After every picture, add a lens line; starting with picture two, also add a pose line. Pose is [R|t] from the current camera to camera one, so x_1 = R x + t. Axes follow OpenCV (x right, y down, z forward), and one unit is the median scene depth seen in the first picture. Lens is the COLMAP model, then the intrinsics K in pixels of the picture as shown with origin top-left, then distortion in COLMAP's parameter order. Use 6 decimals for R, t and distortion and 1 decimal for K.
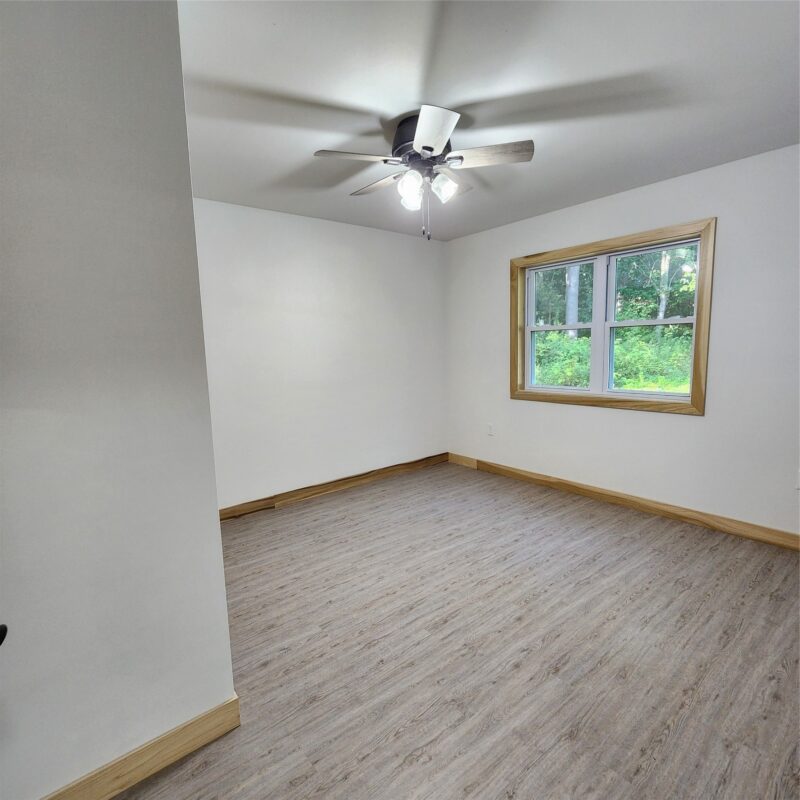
lens RADIAL K [[439.0, 0, 403.2], [0, 439.0, 401.6], [0, 0, 1]] dist [0.002386, -0.000638]
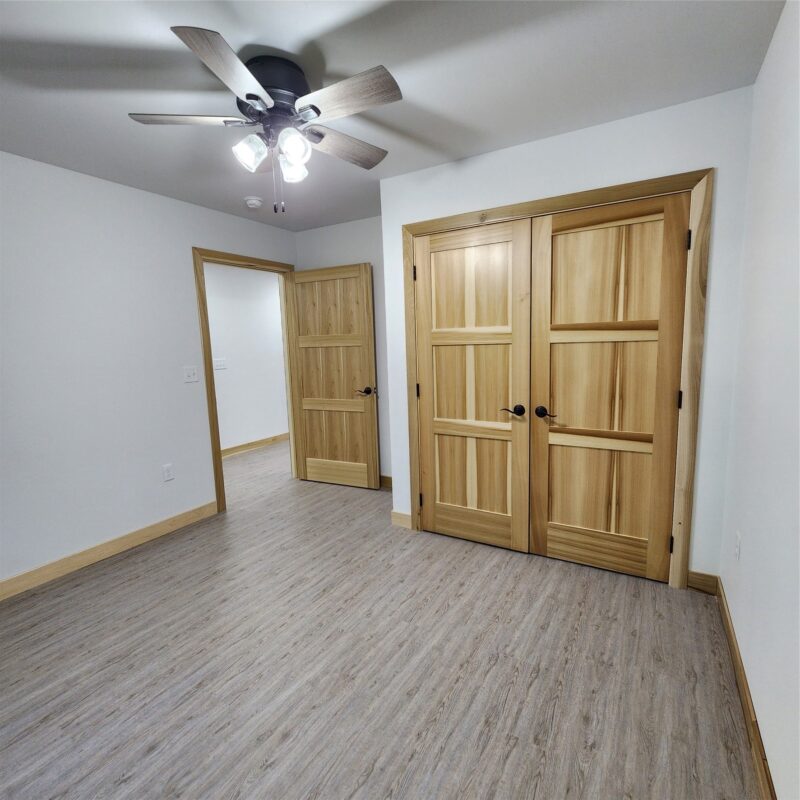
lens RADIAL K [[439.0, 0, 400.8], [0, 439.0, 401.1], [0, 0, 1]] dist [0.002386, -0.000638]
pose [[-0.939134, 0.106575, -0.326603, 0.130869], [0.017840, 0.964512, 0.263437, -0.236682], [0.343088, 0.241576, -0.907707, 1.740285]]
